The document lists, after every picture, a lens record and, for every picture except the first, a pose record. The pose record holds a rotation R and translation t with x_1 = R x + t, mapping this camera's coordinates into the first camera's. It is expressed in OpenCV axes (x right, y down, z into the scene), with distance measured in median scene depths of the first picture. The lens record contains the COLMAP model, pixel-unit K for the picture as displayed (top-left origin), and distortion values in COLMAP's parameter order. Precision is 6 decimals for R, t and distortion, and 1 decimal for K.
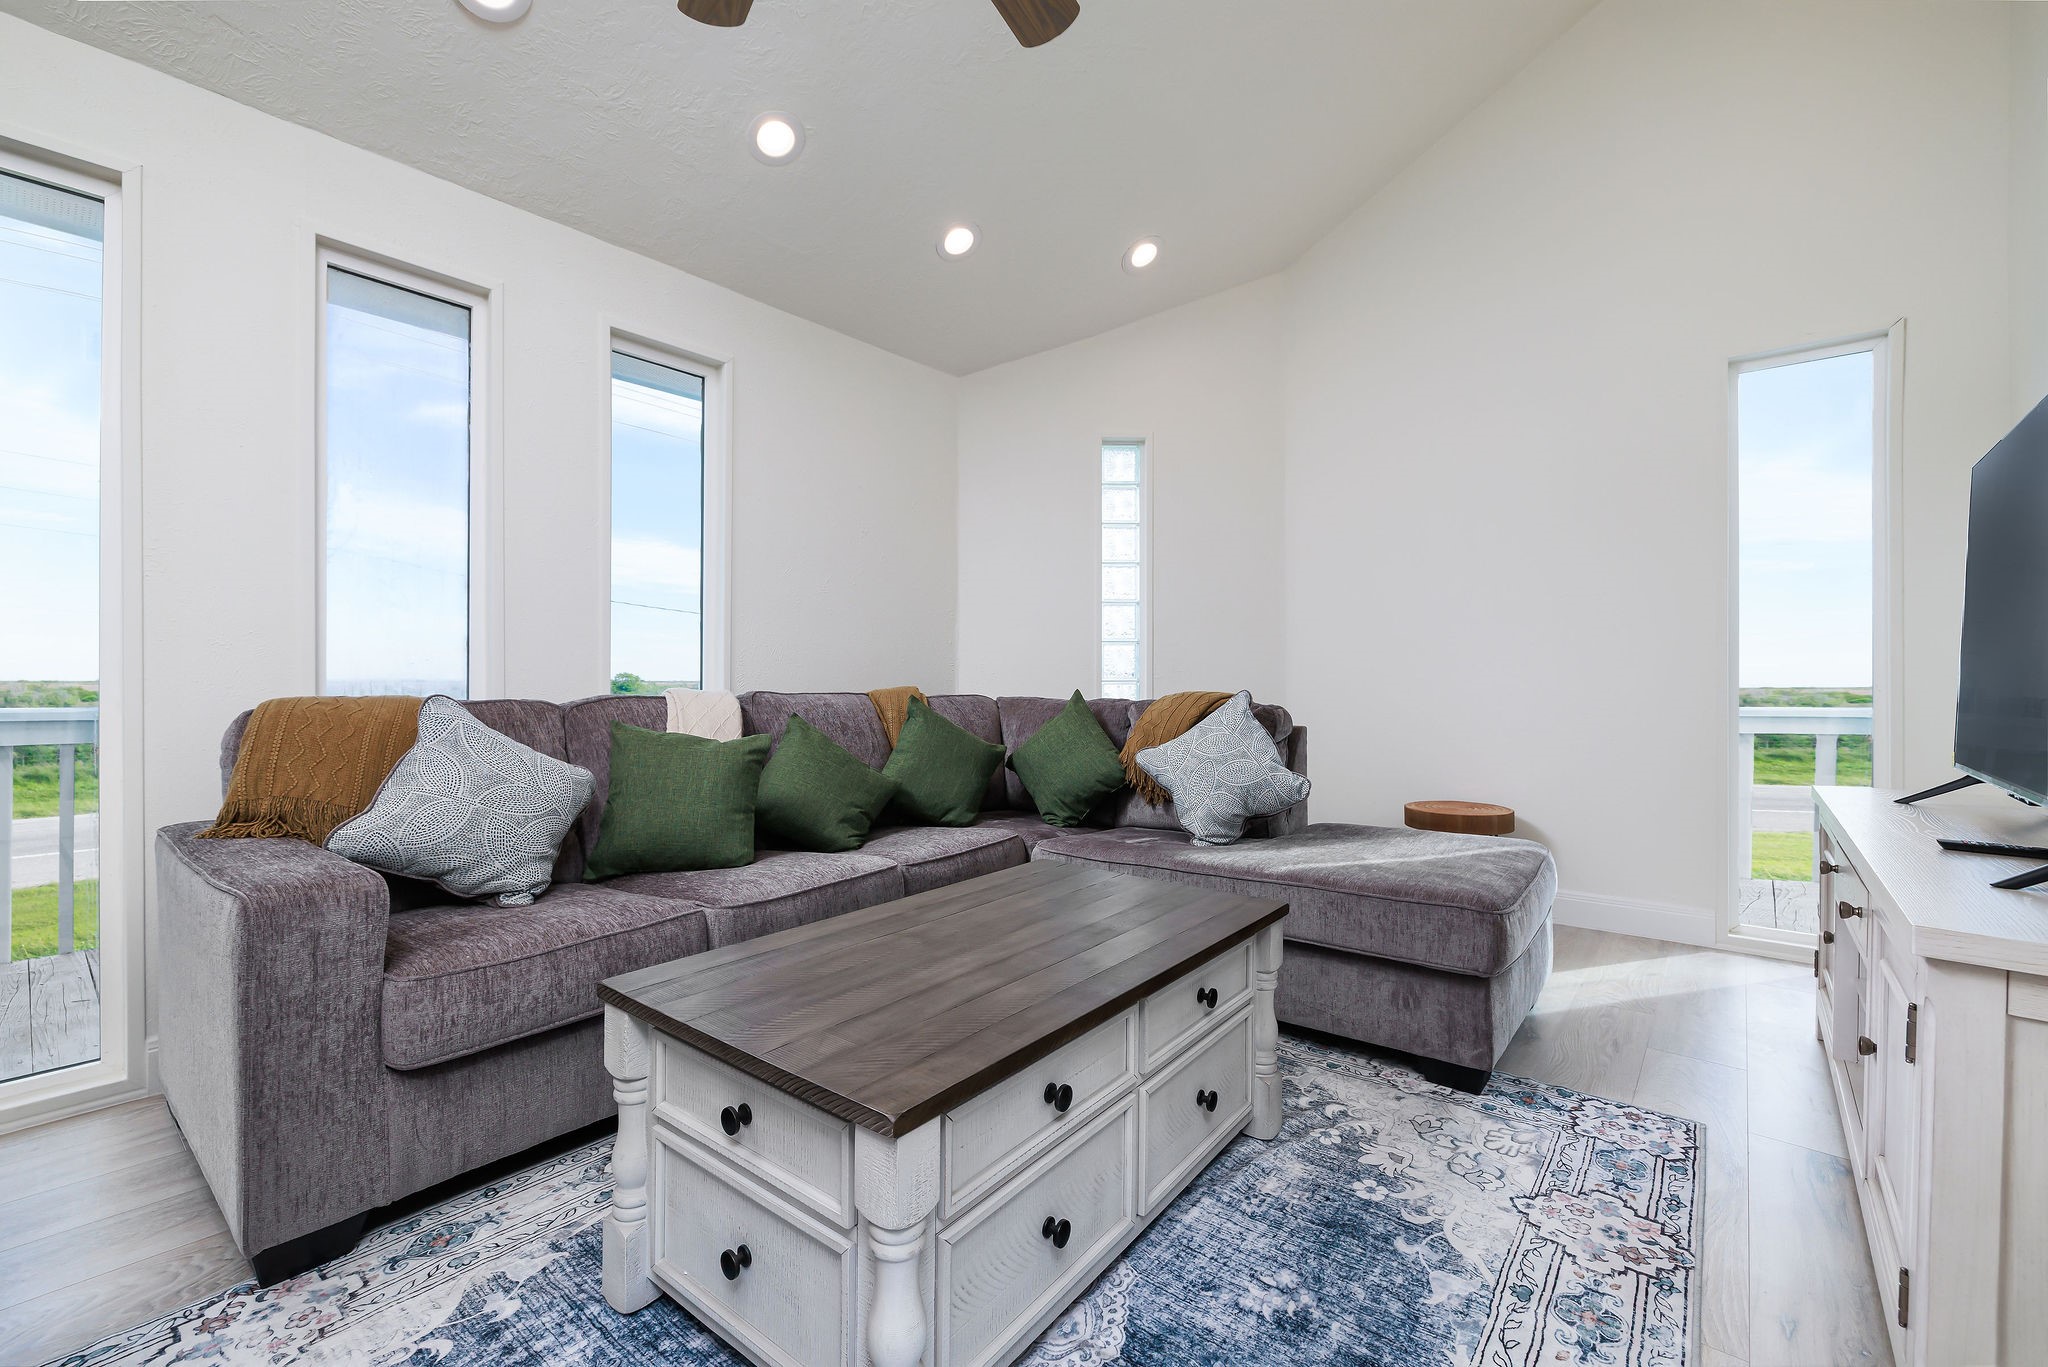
lens RADIAL K [[870.4, 0, 1024.0], [0, 870.4, 683.5], [0, 0, 1]] dist [0.001268, 0.000092]
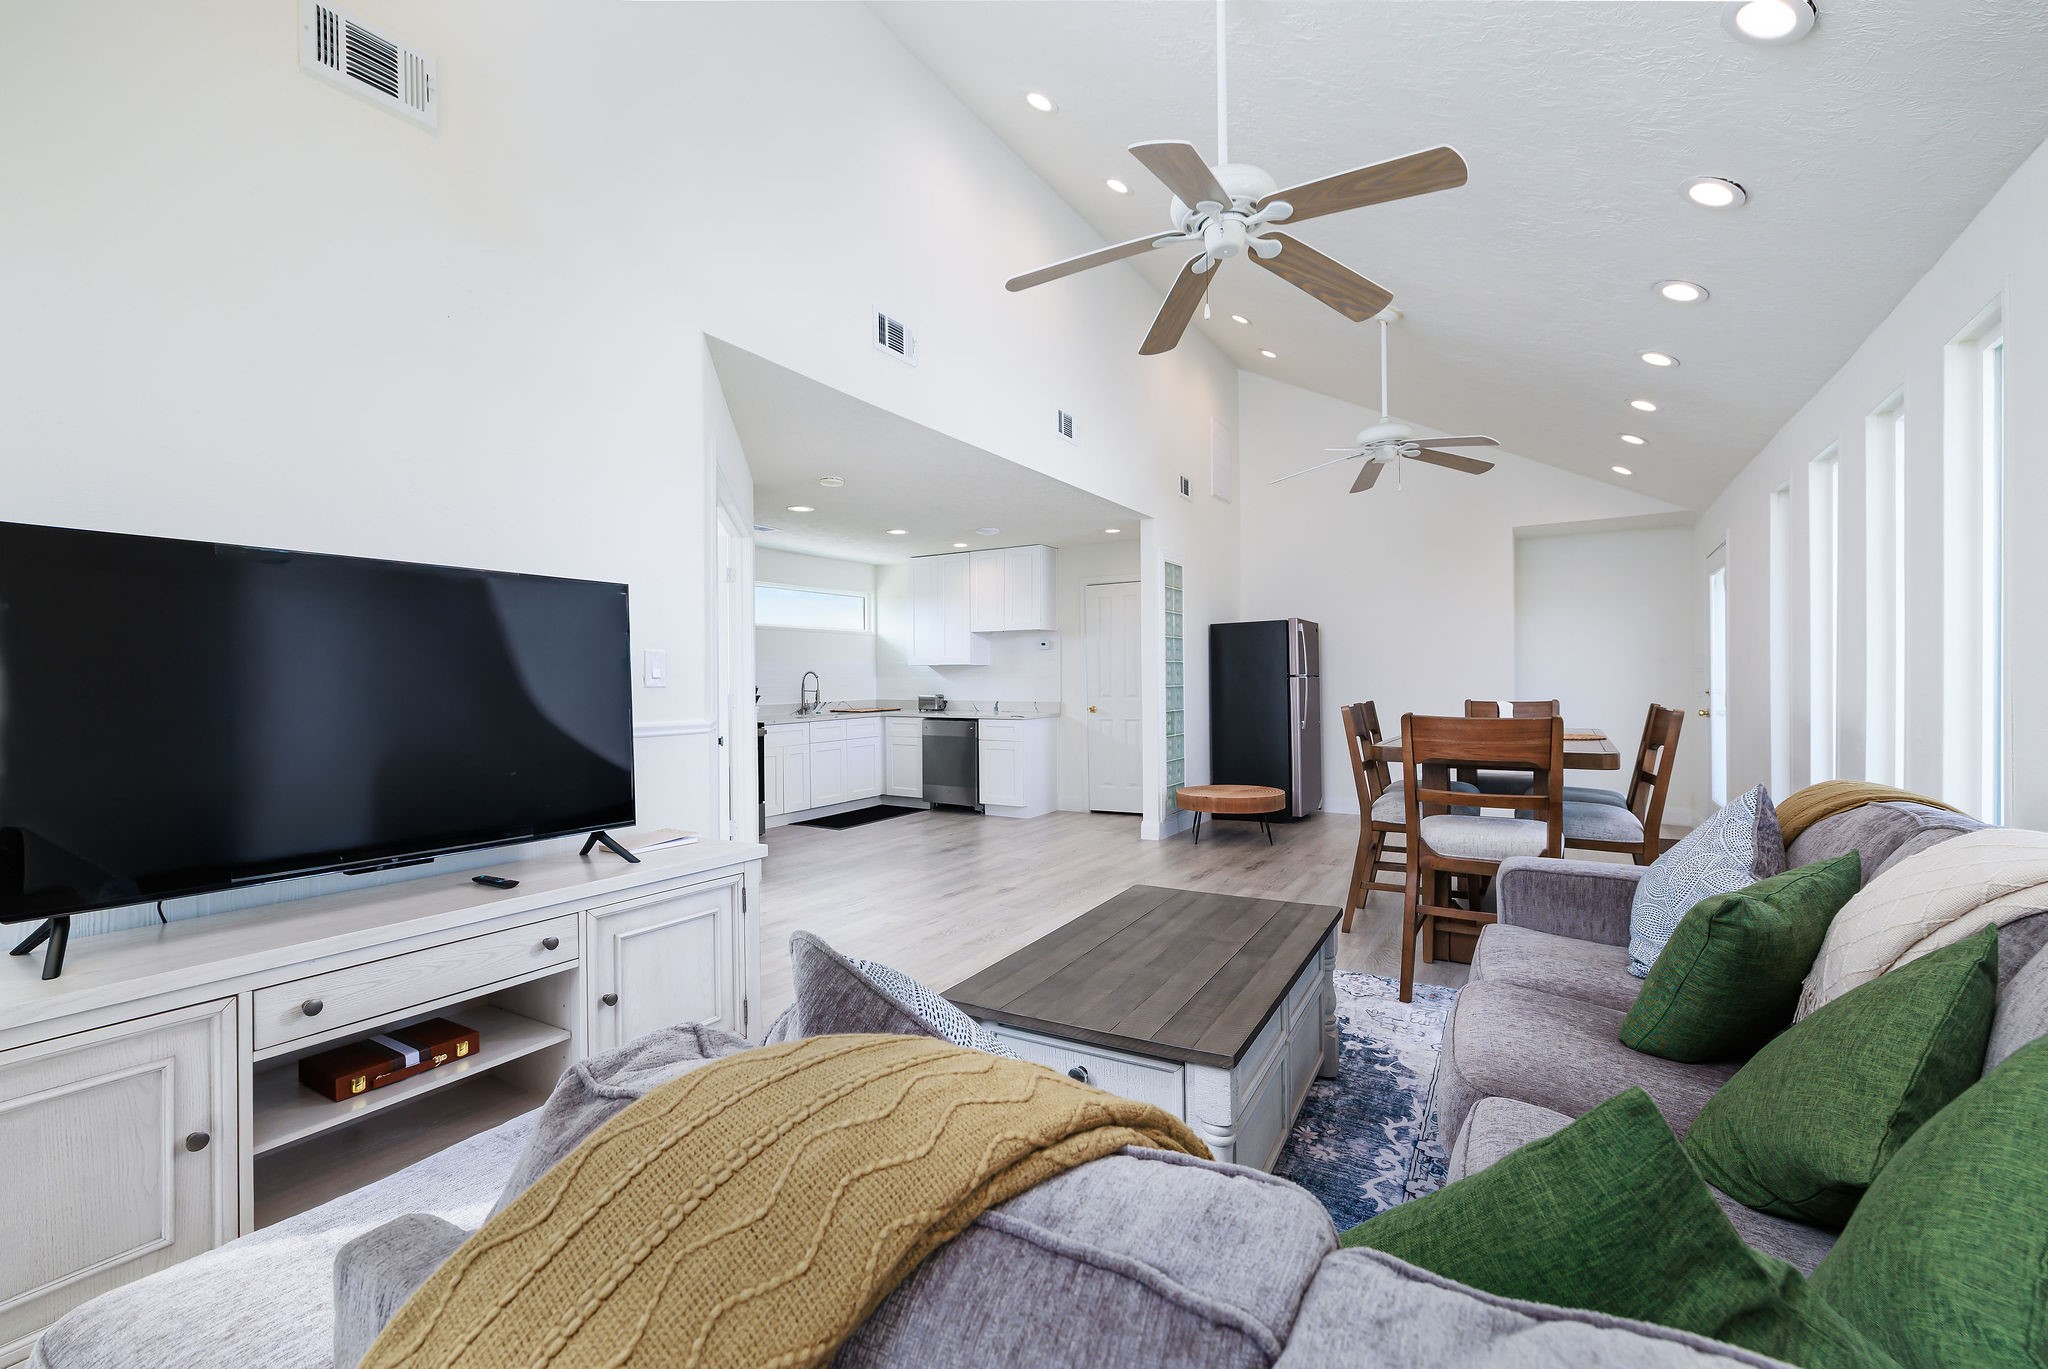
lens RADIAL K [[820.5, 0, 1023.2], [0, 820.5, 691.1], [0, 0, 1]] dist [-0.000993, -0.000148]
pose [[-0.989296, 0.004473, -0.145852, 0.434727], [0.001836, 0.999832, 0.018211, -0.154260], [0.145909, 0.017749, -0.989139, 2.491463]]
